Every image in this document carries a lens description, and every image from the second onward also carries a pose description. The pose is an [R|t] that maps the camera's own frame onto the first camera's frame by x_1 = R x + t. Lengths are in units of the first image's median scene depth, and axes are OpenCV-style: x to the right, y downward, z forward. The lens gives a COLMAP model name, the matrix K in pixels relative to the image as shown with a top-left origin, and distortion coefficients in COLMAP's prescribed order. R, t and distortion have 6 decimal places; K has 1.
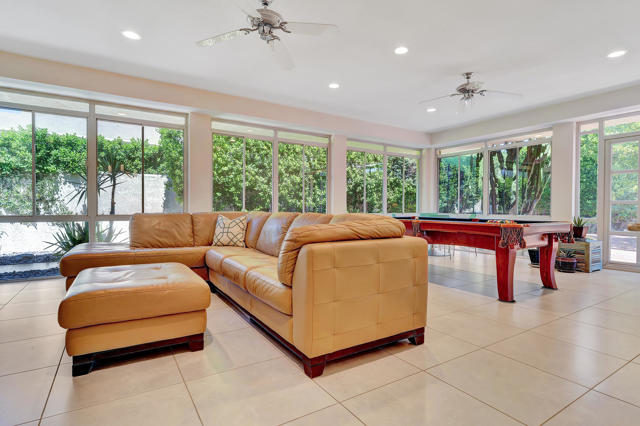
lens RADIAL K [[332.1, 0, 320.4], [0, 332.1, 212.8], [0, 0, 1]] dist [0.002328, 0.002134]
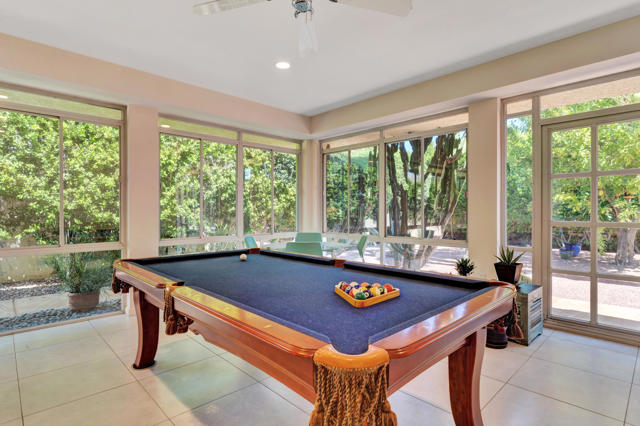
lens RADIAL K [[332.1, 0, 320.7], [0, 332.1, 213.0], [0, 0, 1]] dist [0.002328, 0.002134]
pose [[0.981089, -0.006494, 0.193450, 0.215398], [0.008678, 0.999908, -0.010443, -0.032151], [-0.193364, 0.011924, 0.981055, 0.315338]]
